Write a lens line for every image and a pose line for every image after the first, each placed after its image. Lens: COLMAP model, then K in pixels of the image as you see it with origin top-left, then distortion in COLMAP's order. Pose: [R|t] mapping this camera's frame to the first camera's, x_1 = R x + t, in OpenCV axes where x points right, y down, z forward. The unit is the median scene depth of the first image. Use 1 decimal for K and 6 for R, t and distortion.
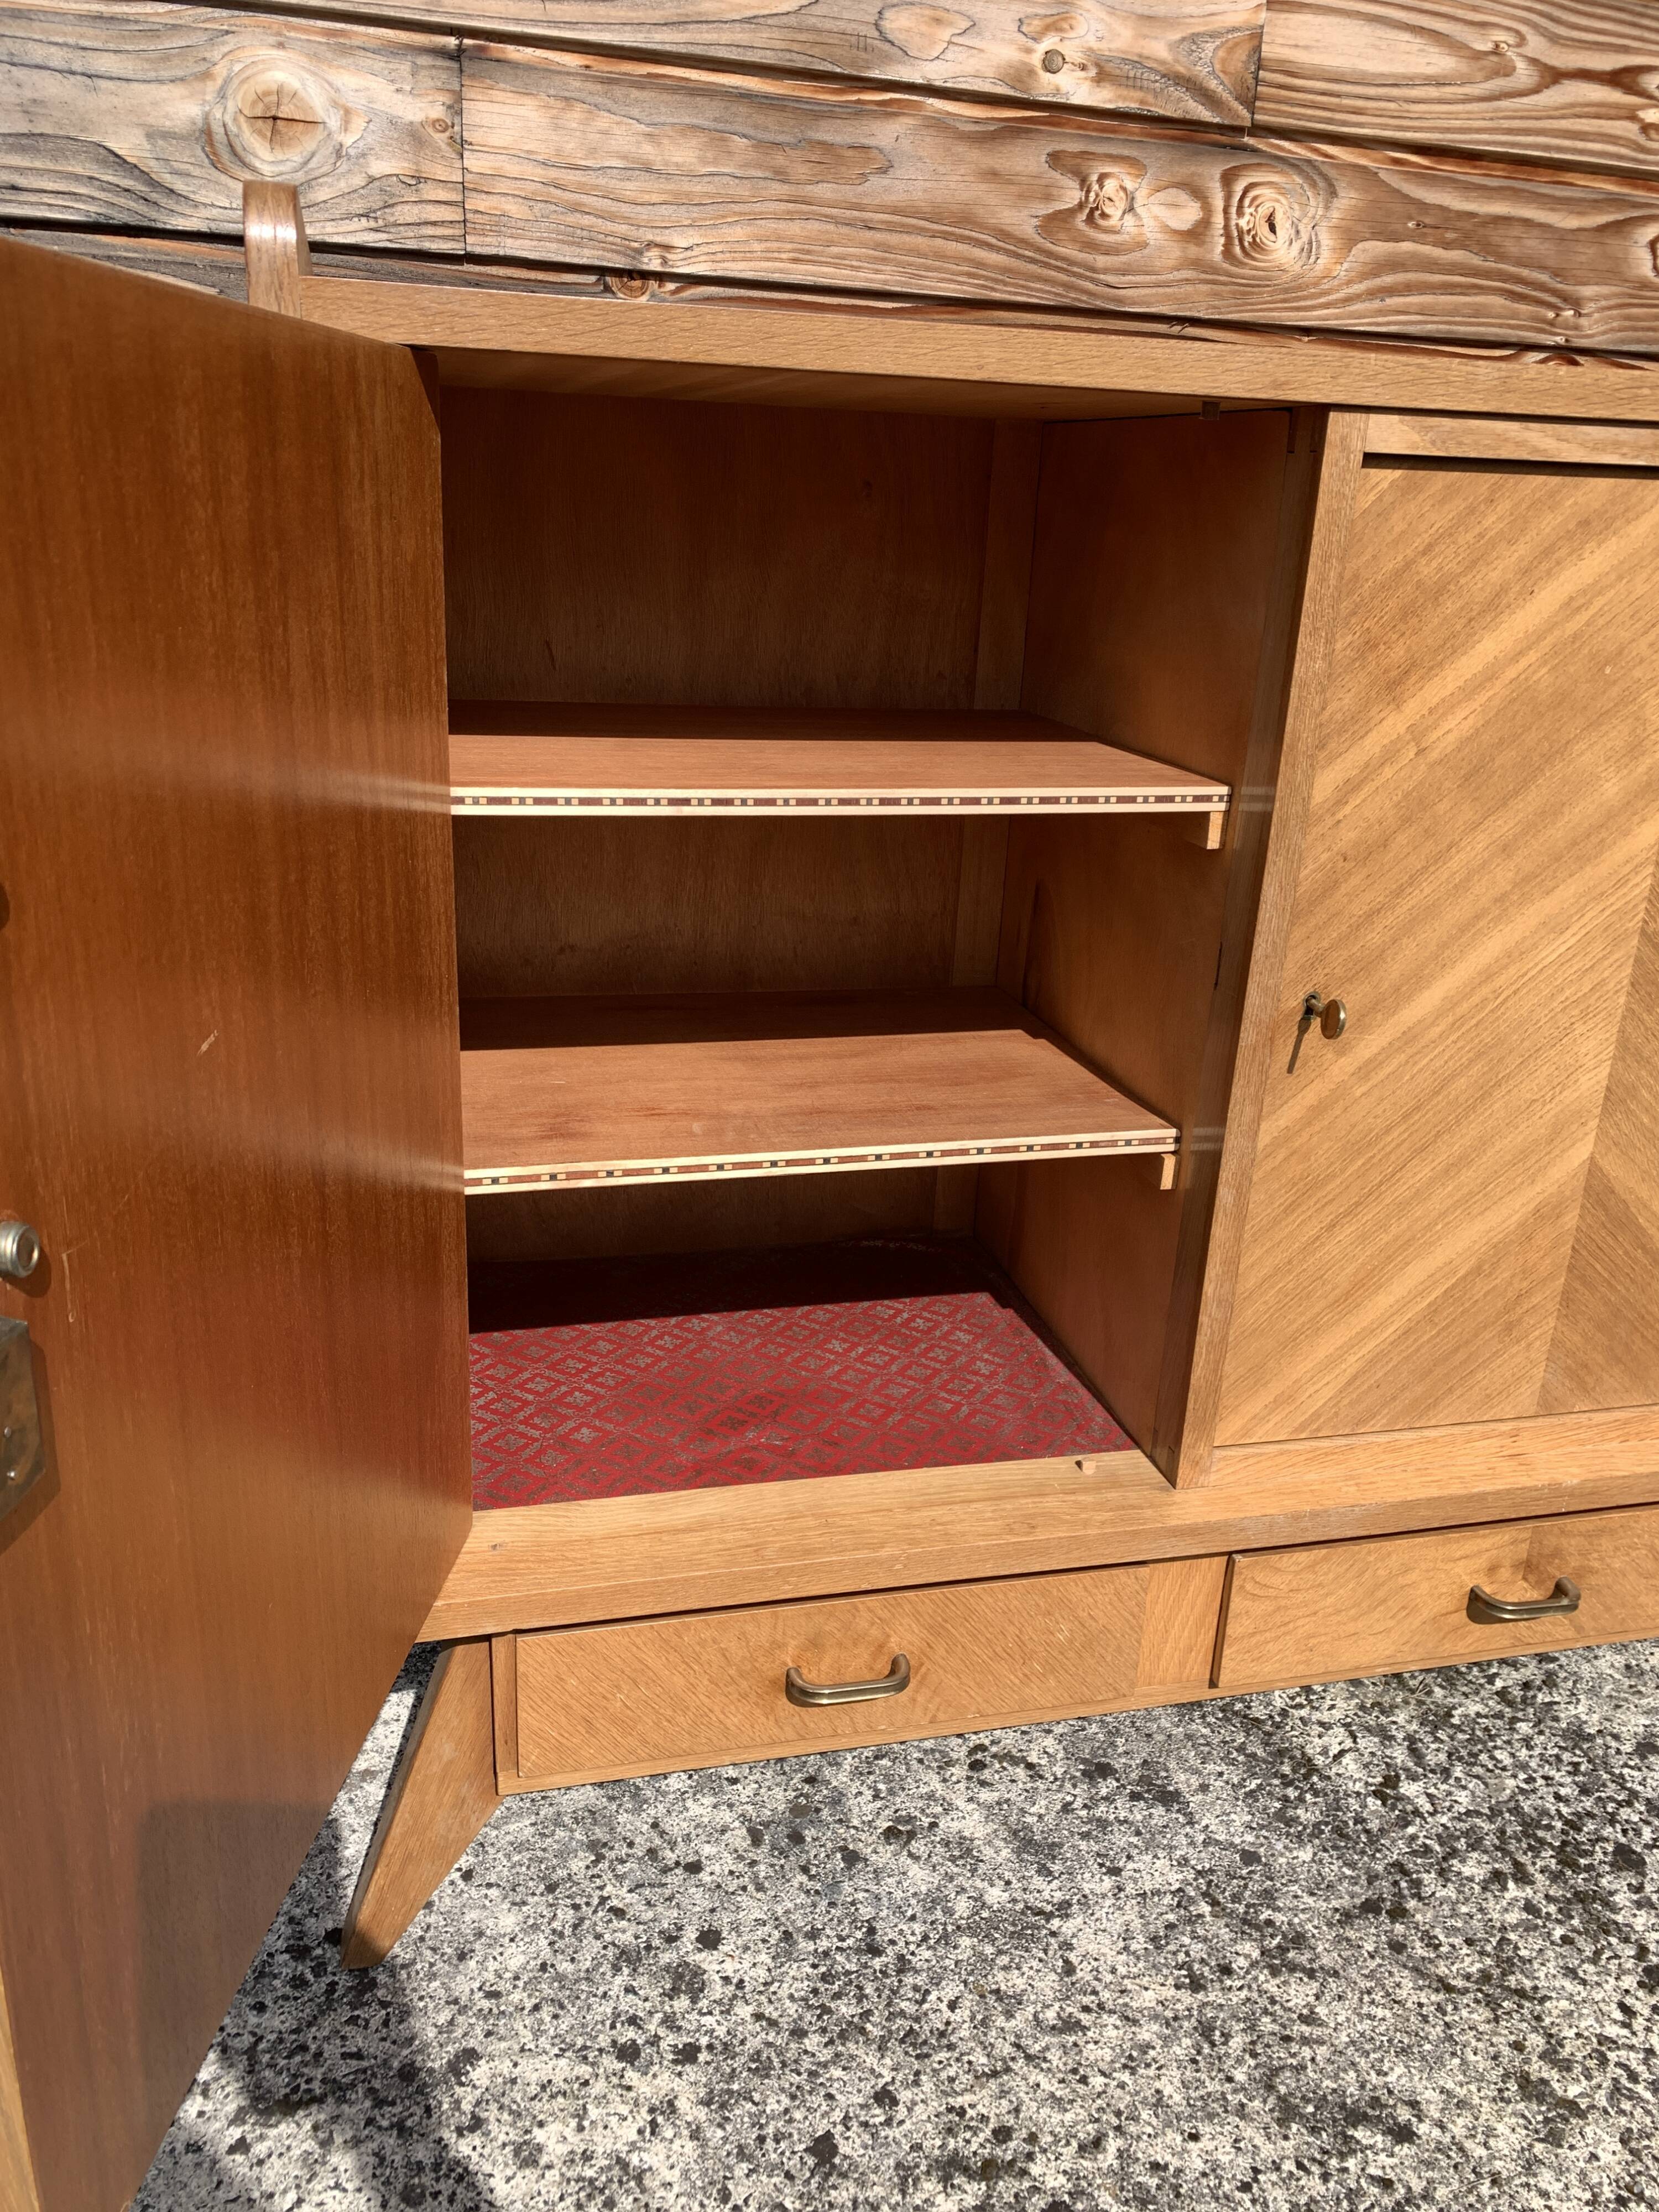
lens RADIAL K [[1704.4, 0, 832.3], [0, 1704.4, 1110.4], [0, 0, 1]] dist [0.013609, -0.007438]
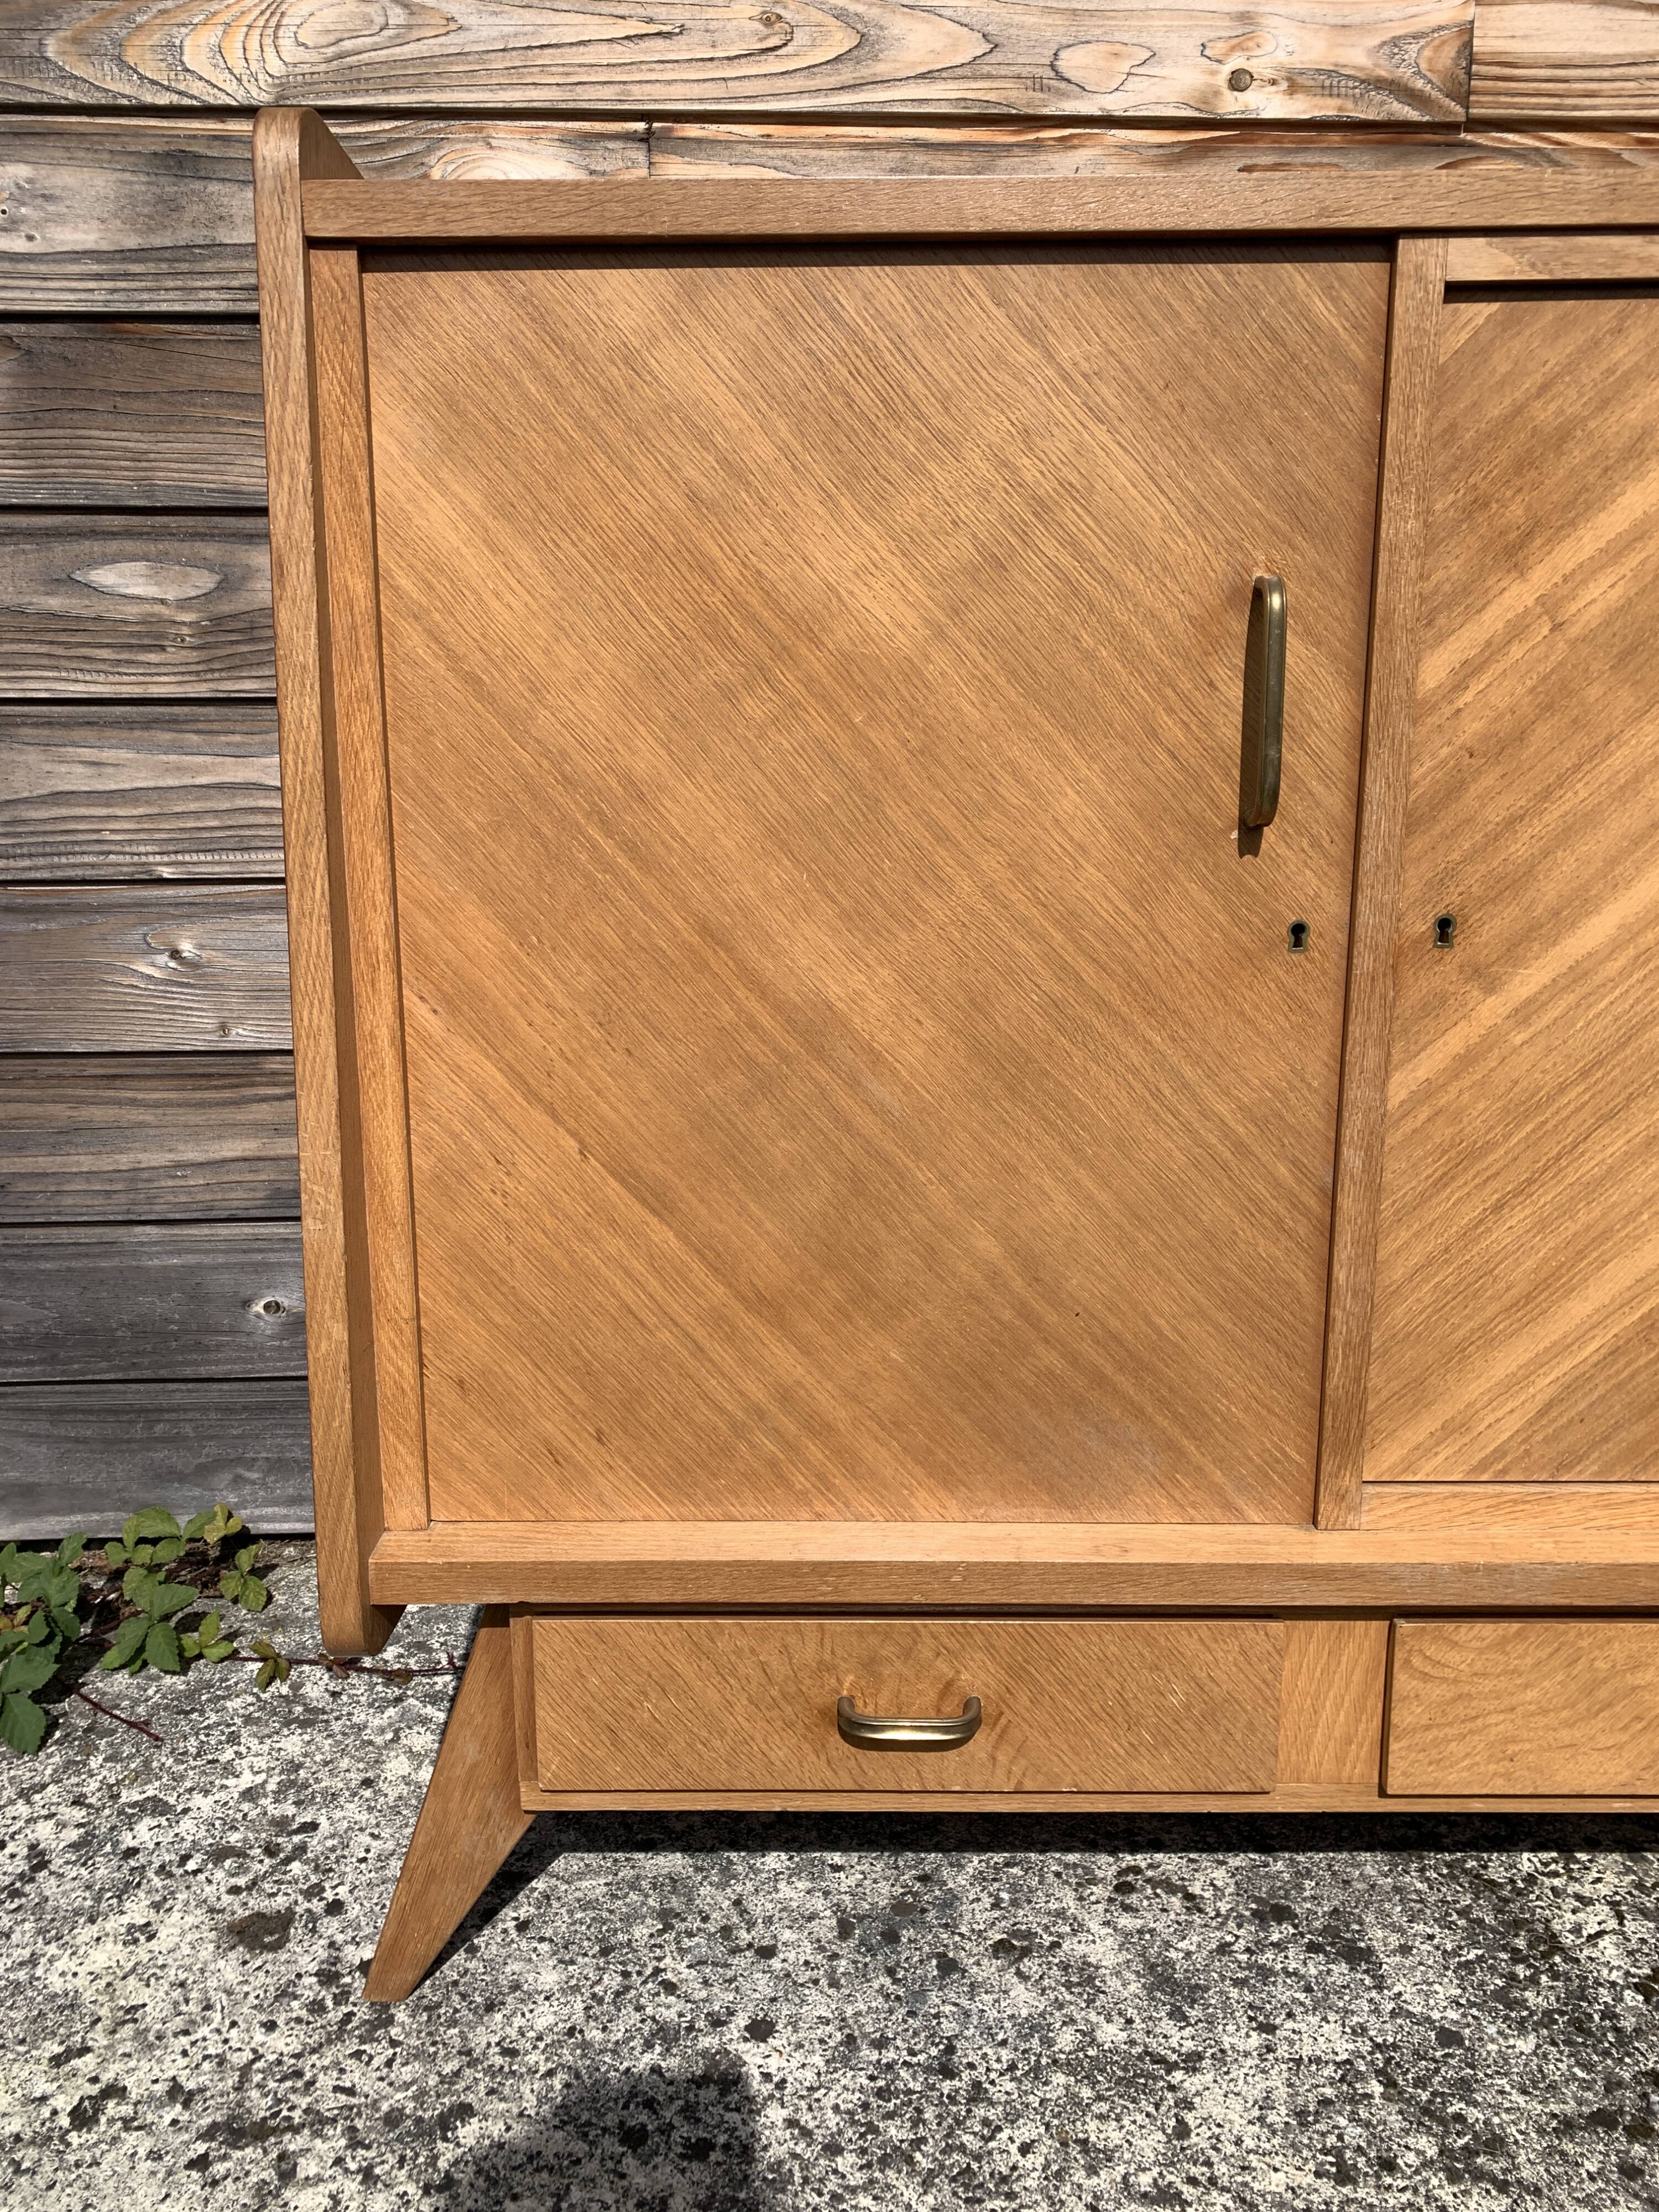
lens RADIAL K [[1704.4, 0, 833.2], [0, 1704.4, 1072.4], [0, 0, 1]] dist [0.013609, -0.007438]
pose [[0.967066, -0.001561, -0.254520, 0.189711], [-0.039103, 0.987198, -0.154630, 0.143452], [0.251503, 0.159490, 0.954625, 0.109906]]
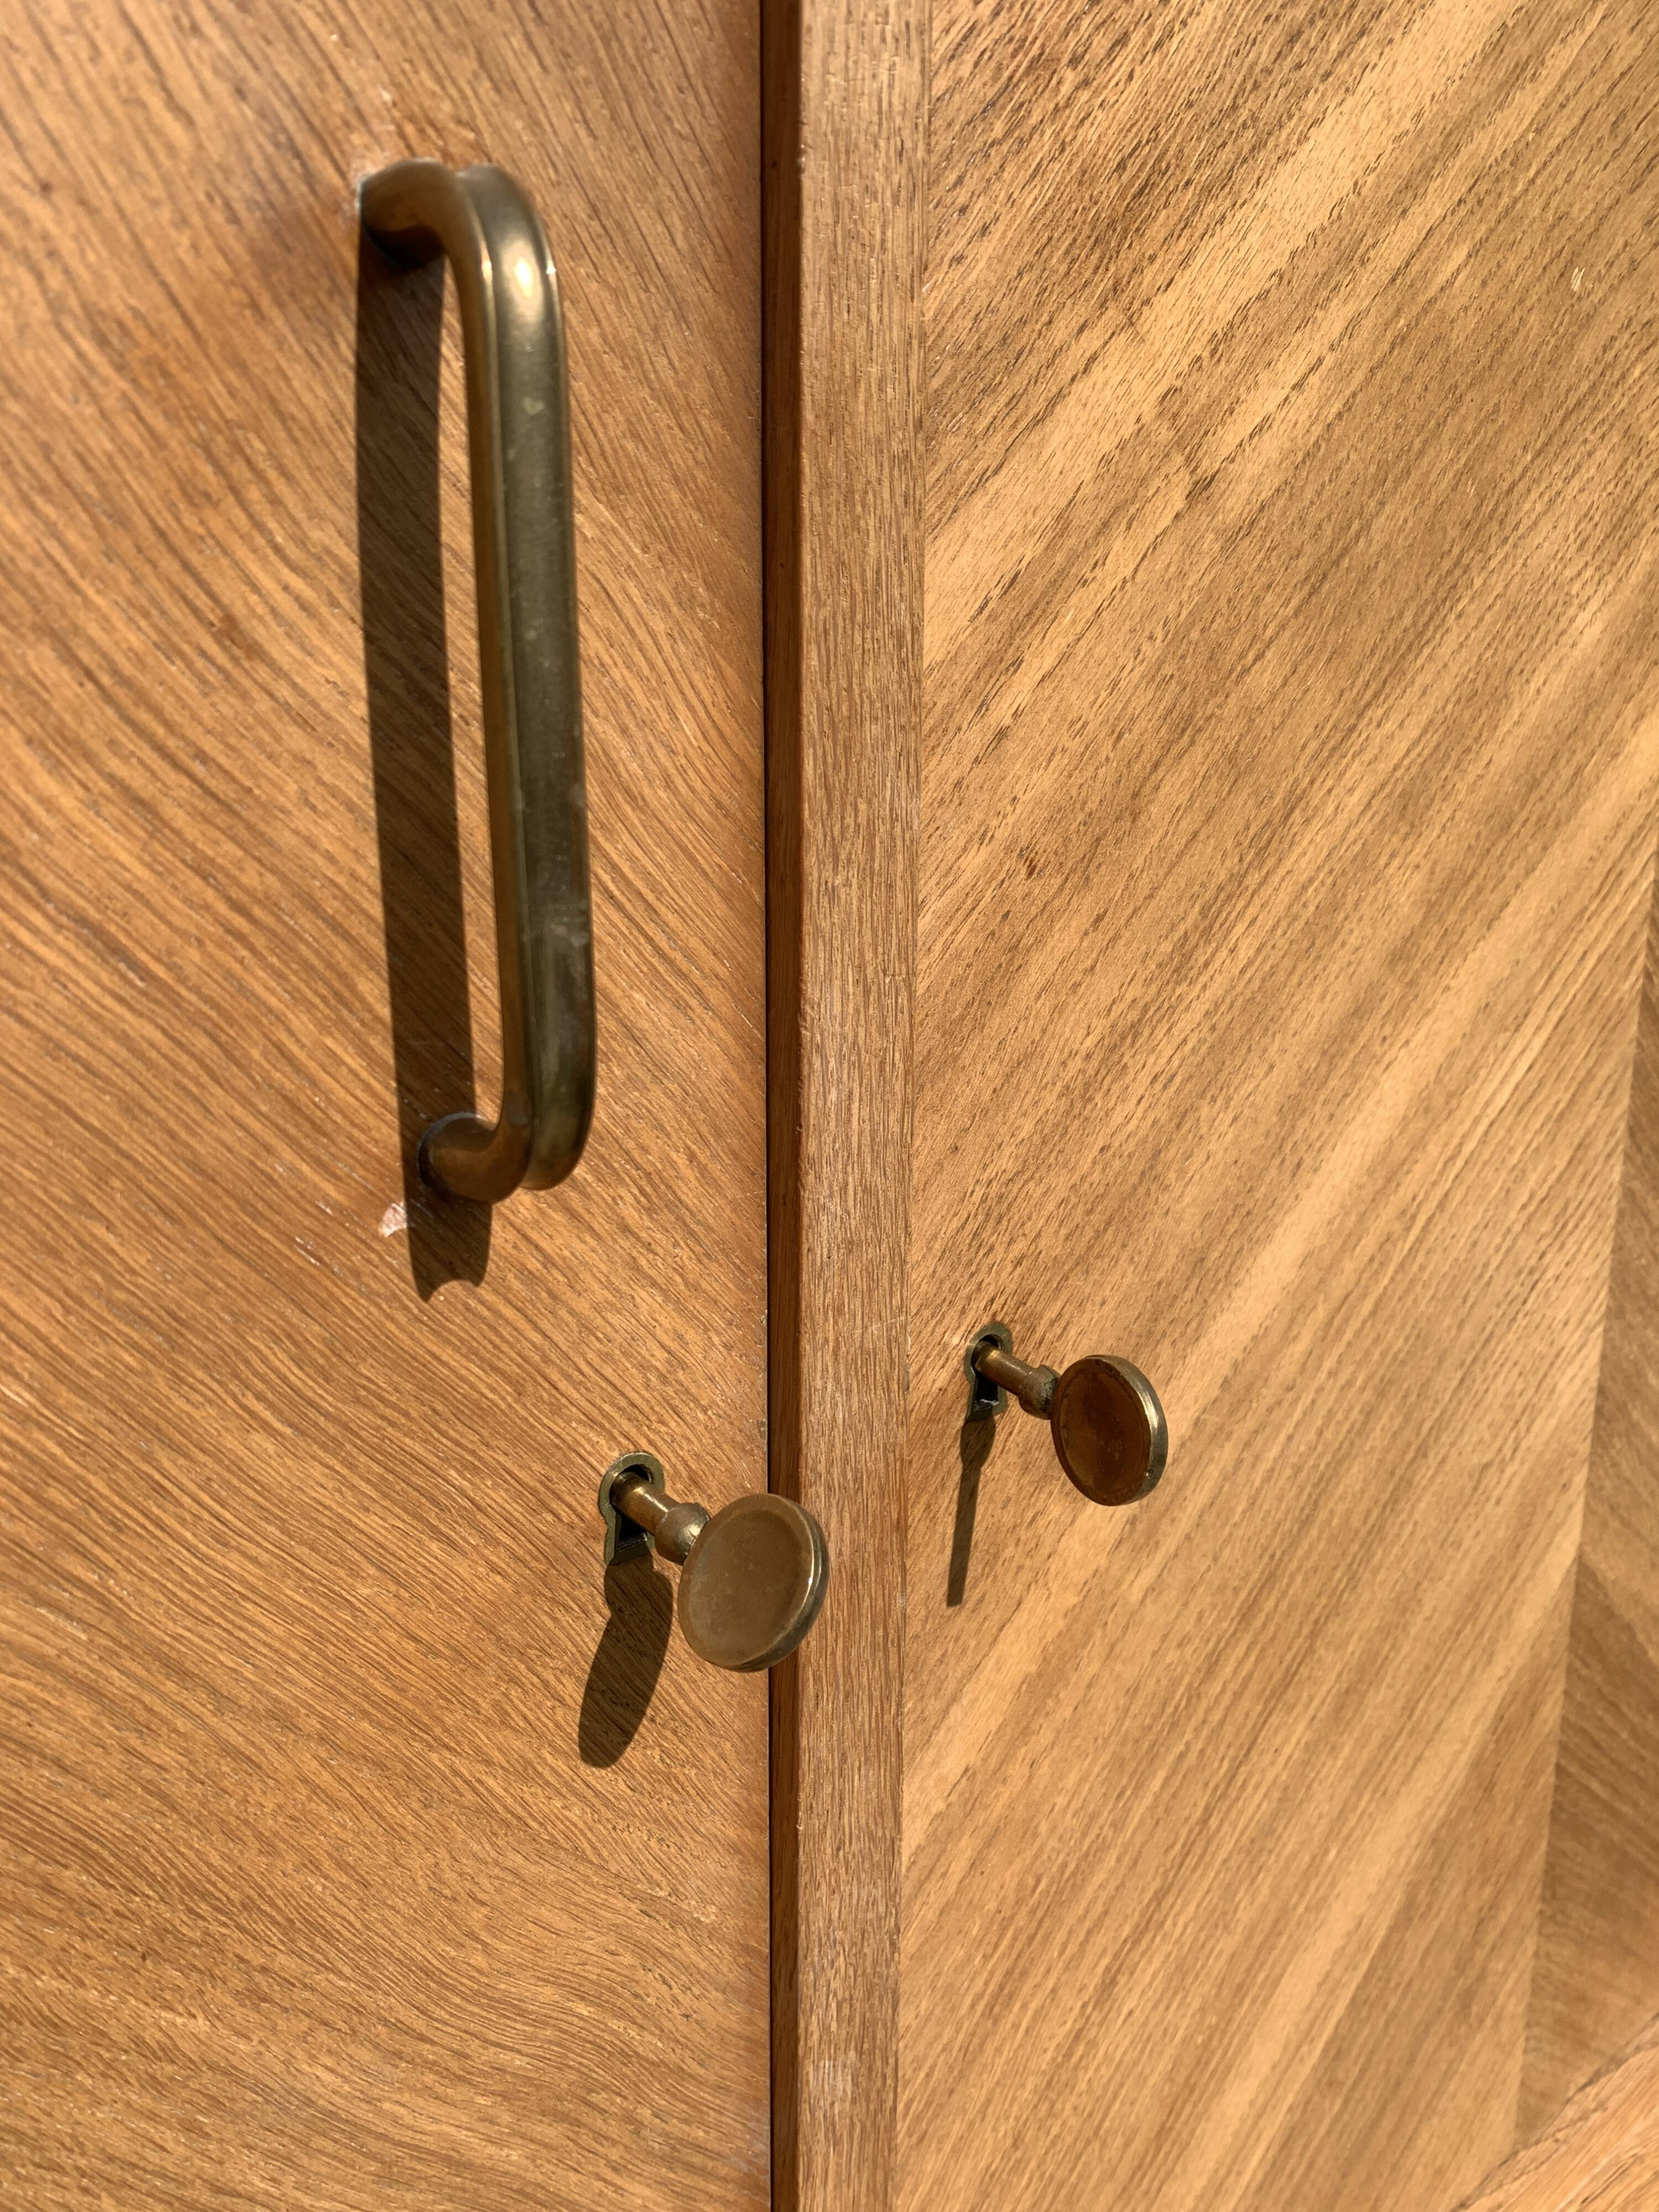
lens RADIAL K [[1704.4, 0, 821.3], [0, 1704.4, 1094.3], [0, 0, 1]] dist [0.013609, -0.007438]
pose [[0.914403, -0.140802, 0.379528, 0.139800], [0.182121, 0.980407, -0.075063, -0.086122], [-0.361523, 0.137758, 0.922130, 0.686768]]
